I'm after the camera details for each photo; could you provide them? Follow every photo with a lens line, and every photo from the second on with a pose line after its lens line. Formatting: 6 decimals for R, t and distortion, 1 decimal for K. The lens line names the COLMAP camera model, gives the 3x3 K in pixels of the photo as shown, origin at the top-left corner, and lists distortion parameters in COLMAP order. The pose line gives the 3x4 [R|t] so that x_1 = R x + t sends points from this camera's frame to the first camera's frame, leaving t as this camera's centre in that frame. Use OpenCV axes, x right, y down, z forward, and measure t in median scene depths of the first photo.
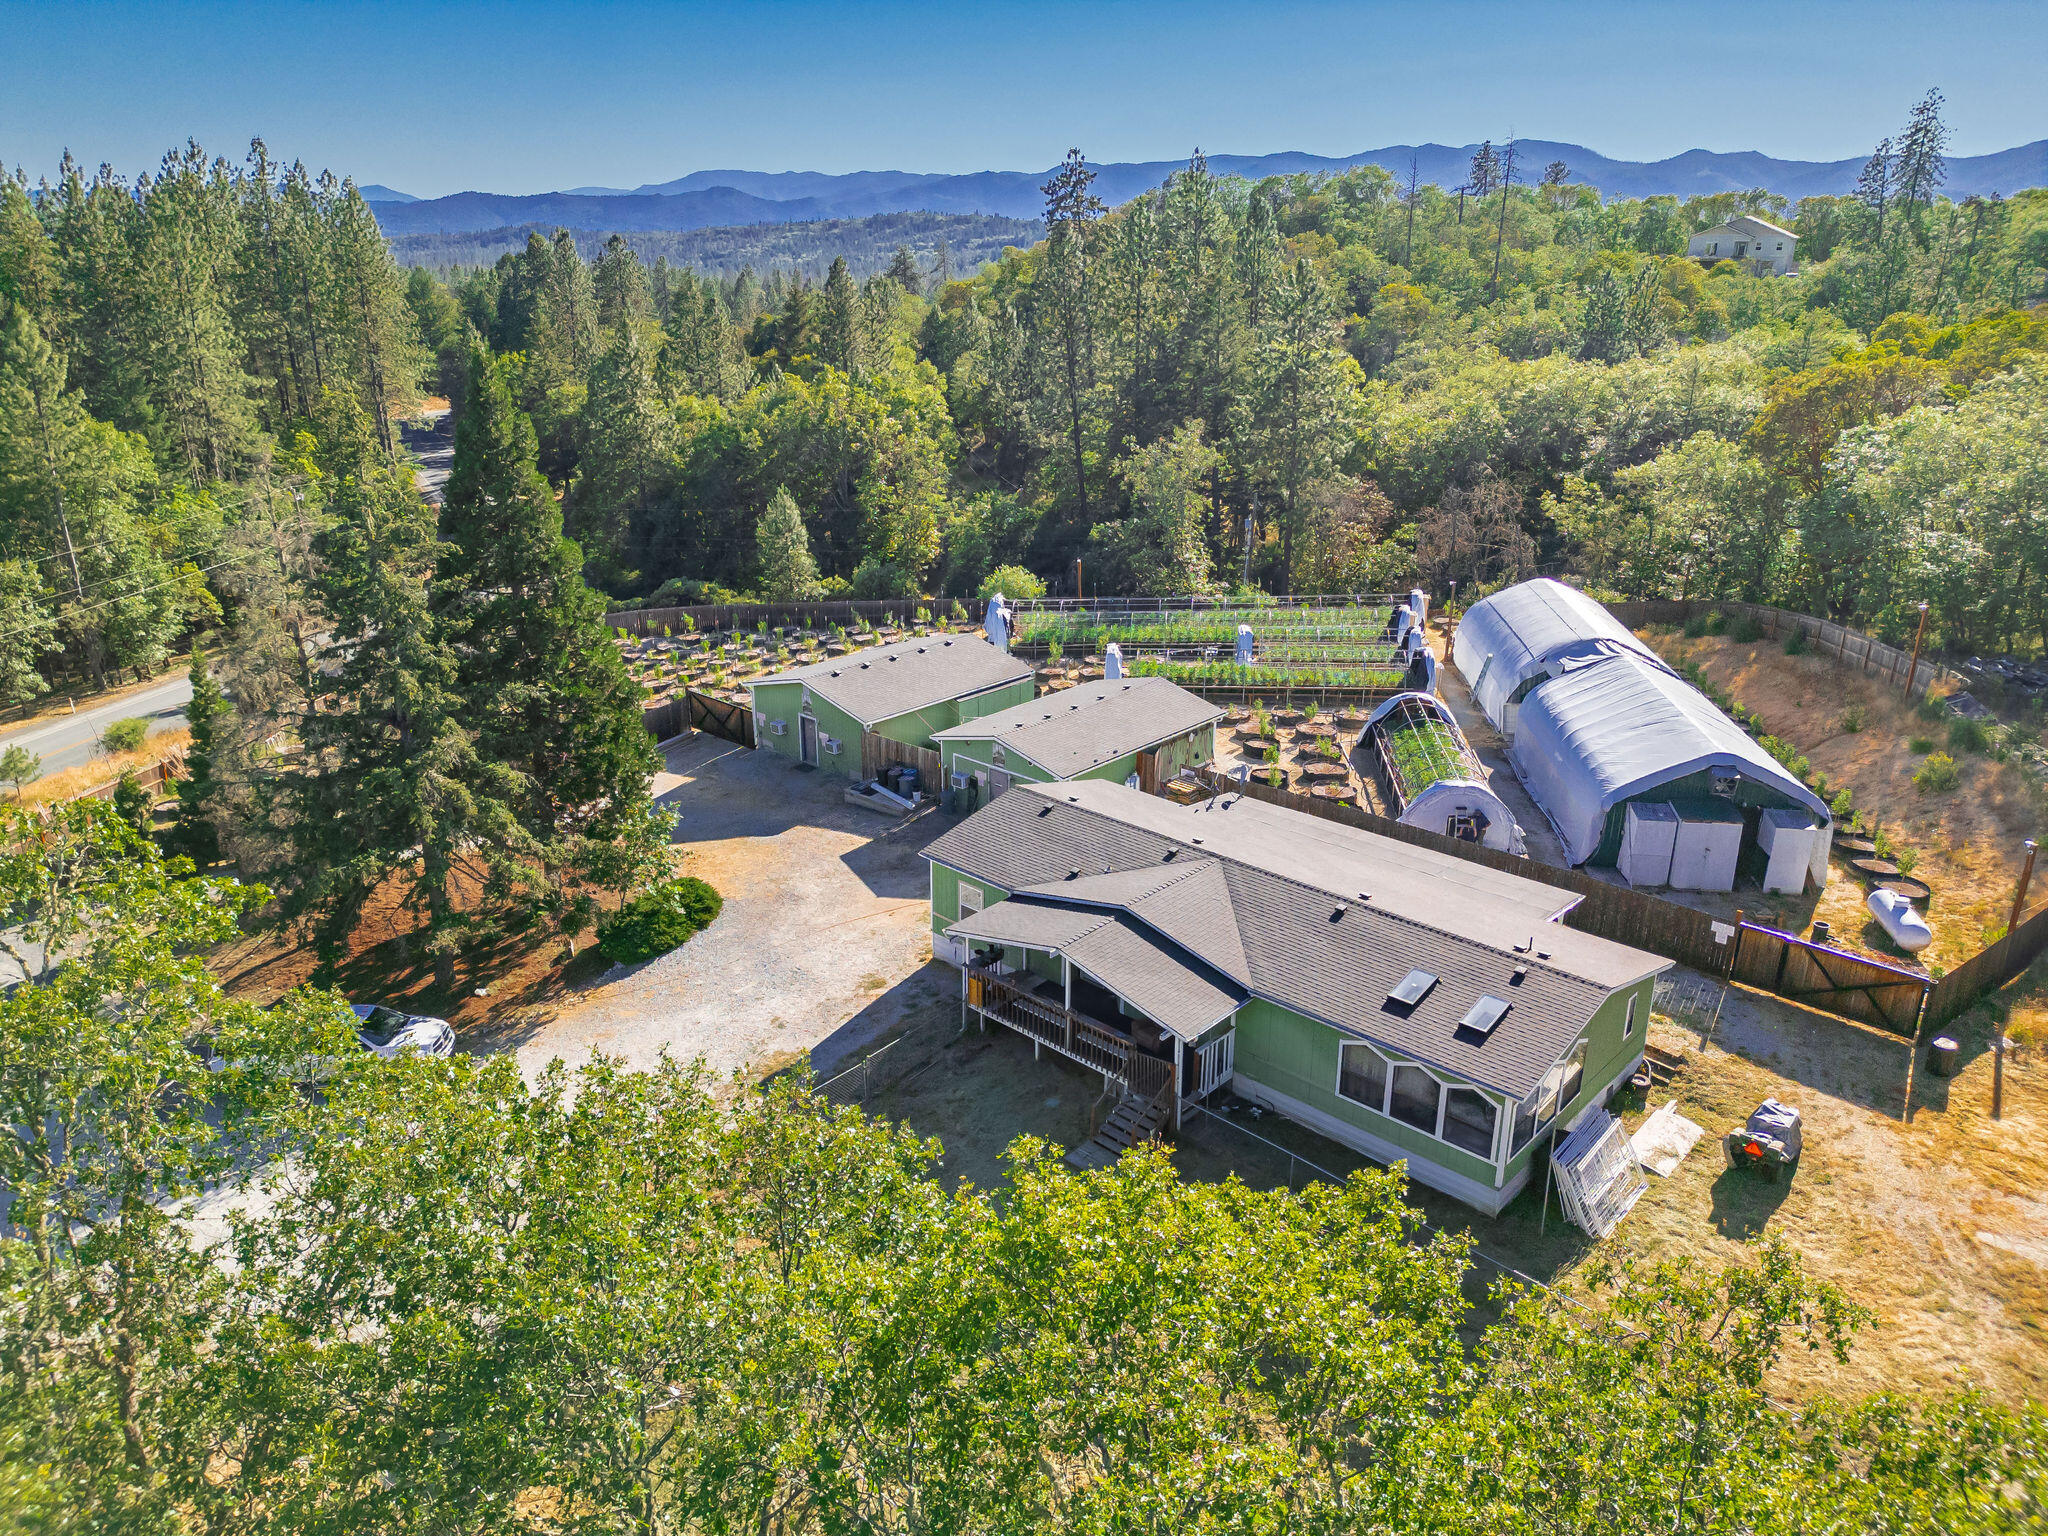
lens RADIAL K [[1433.8, 0, 1024.0], [0, 1433.8, 768.0], [0, 0, 1]] dist [0.088272, -0.109435]
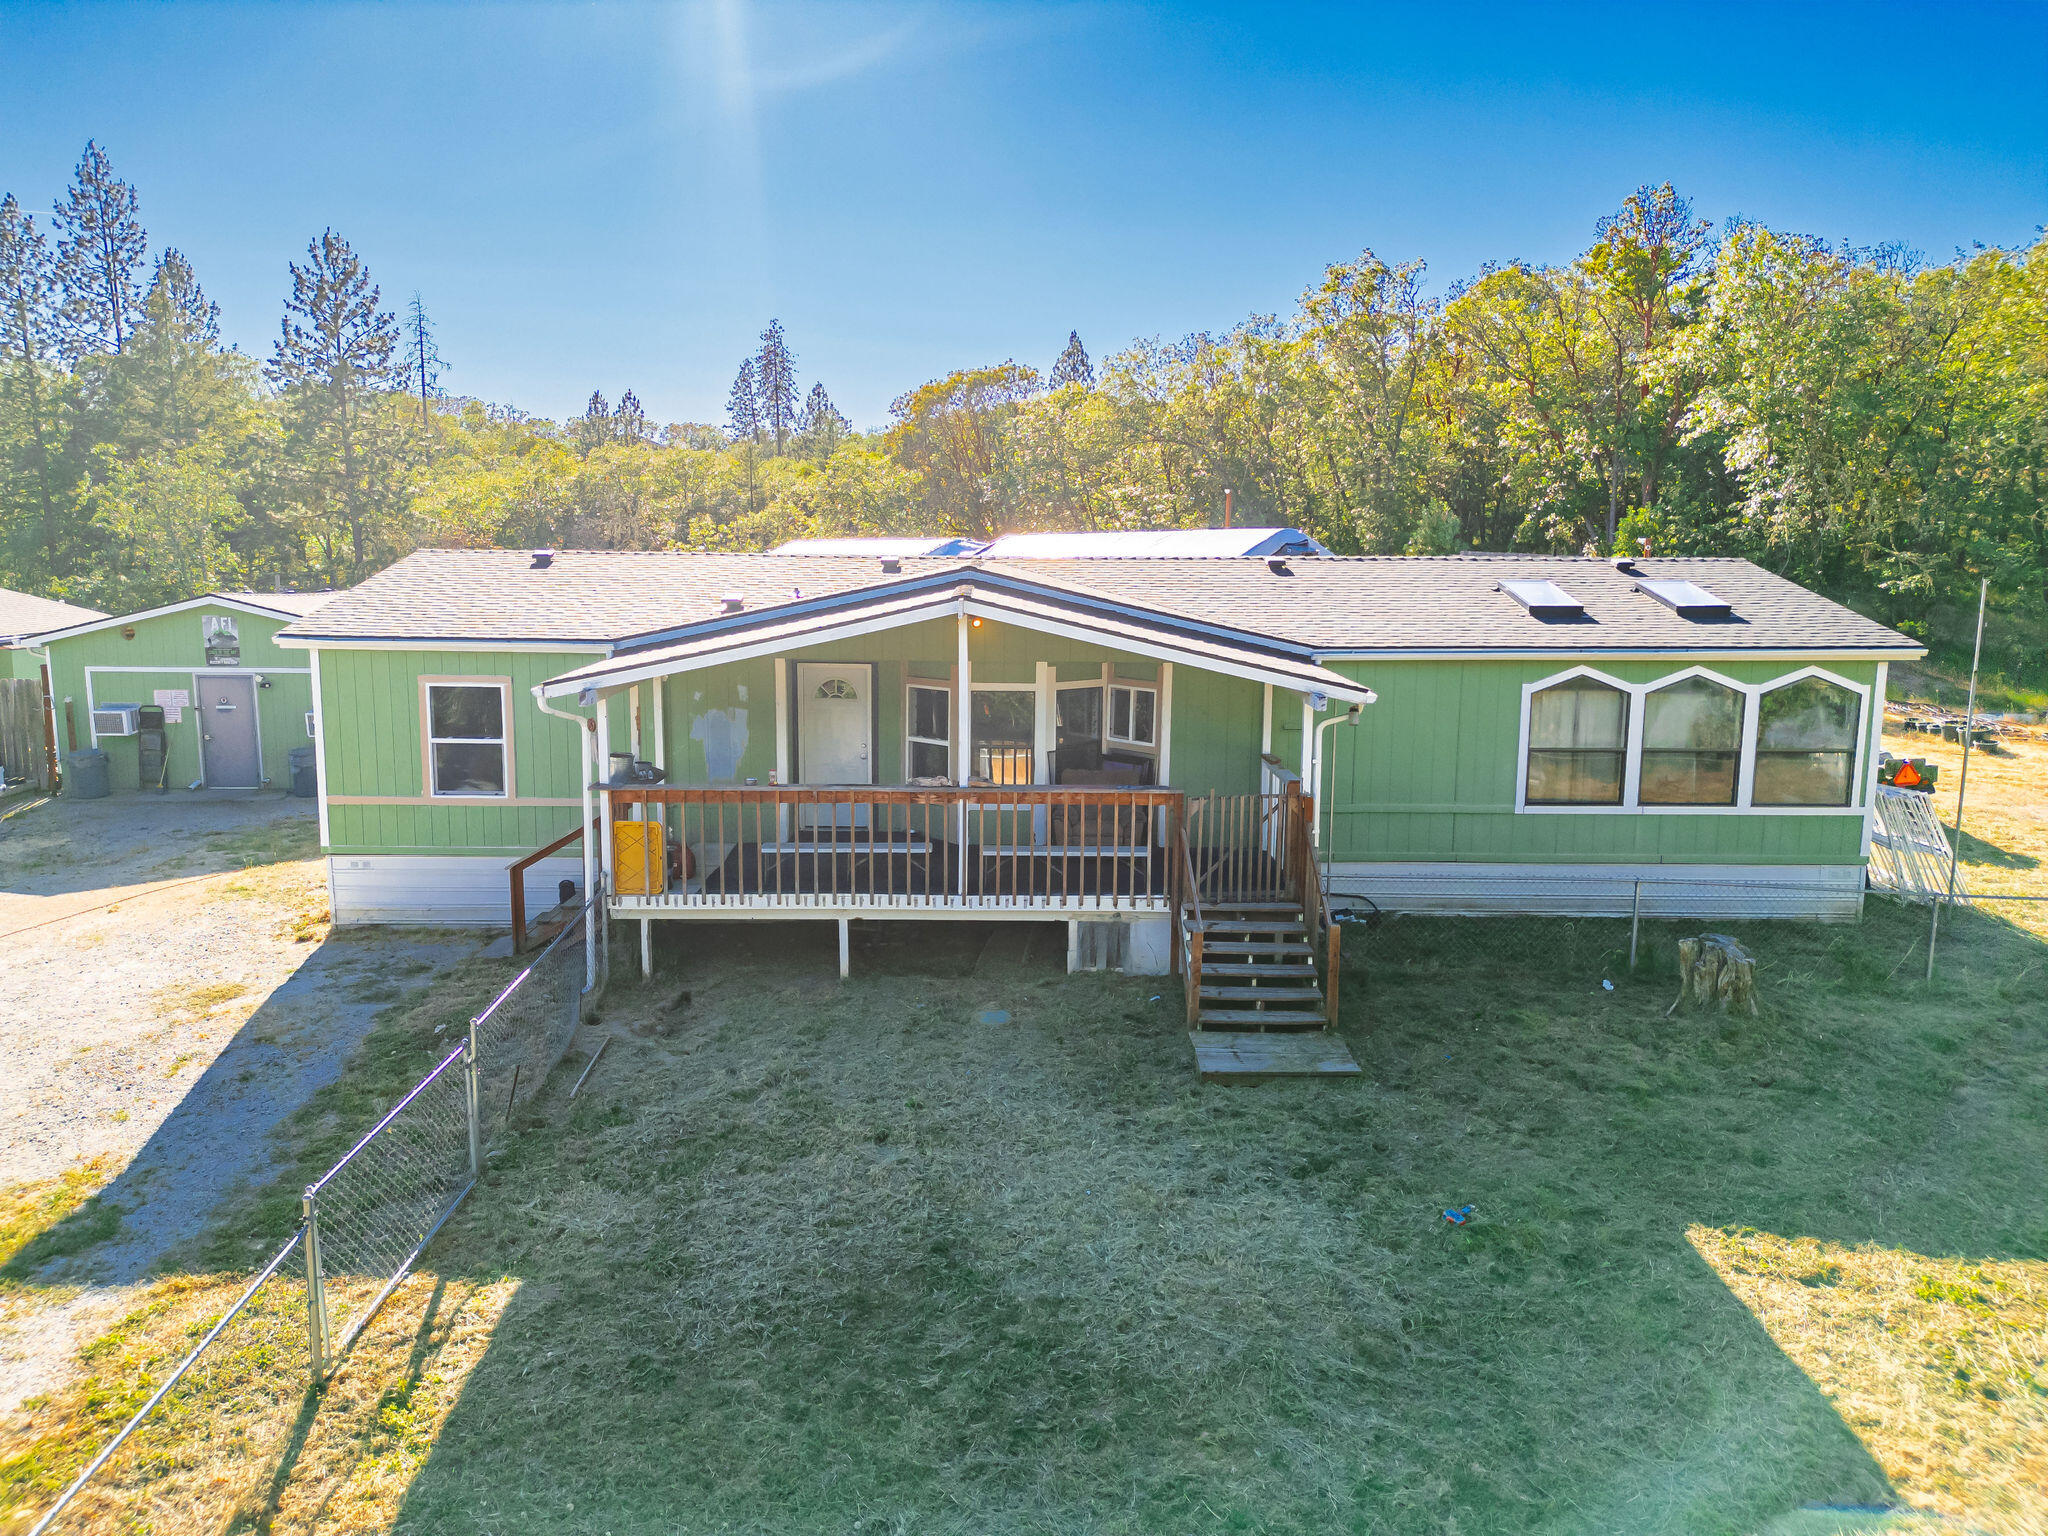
lens RADIAL K [[1433.8, 0, 1024.0], [0, 1433.8, 768.0], [0, 0, 1]] dist [0.088272, -0.109435]
pose [[0.705763, -0.062584, 0.705679, -0.229279], [0.232867, 0.961235, -0.147646, 0.216641], [-0.669083, 0.268533, 0.692978, 0.672110]]
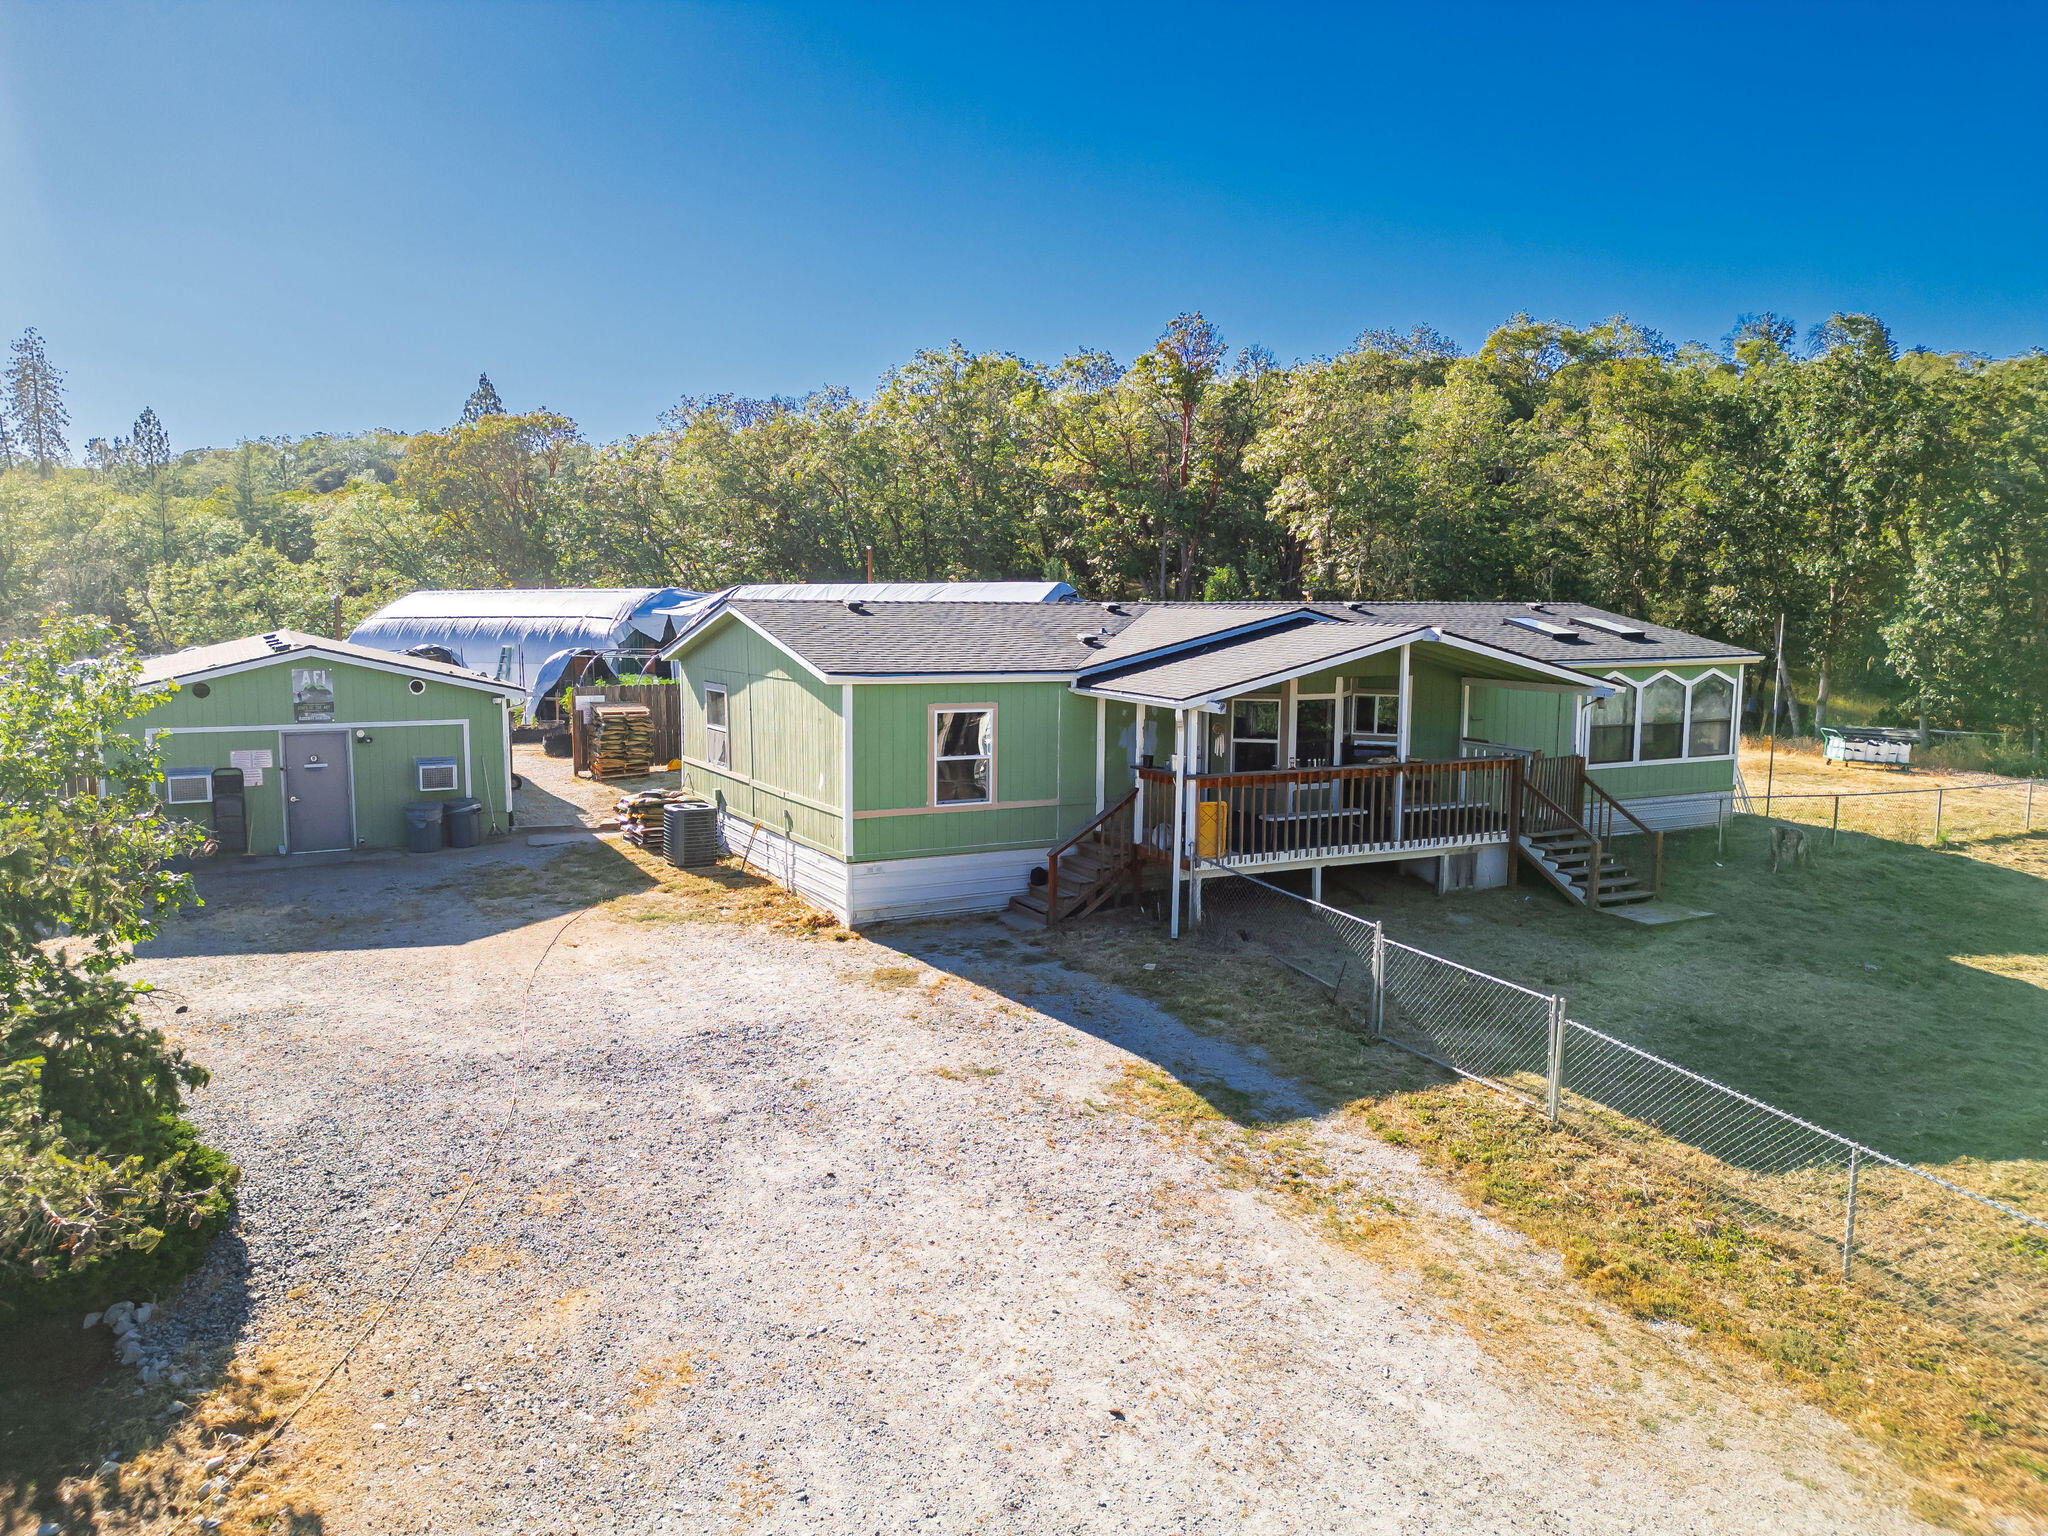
lens RADIAL K [[1433.8, 0, 1024.0], [0, 1433.8, 768.0], [0, 0, 1]] dist [0.088272, -0.109435]
pose [[0.299441, -0.067643, 0.951714, -0.526178], [0.342651, 0.938563, -0.041102, 0.137461], [-0.890463, 0.338414, 0.304222, 0.909458]]
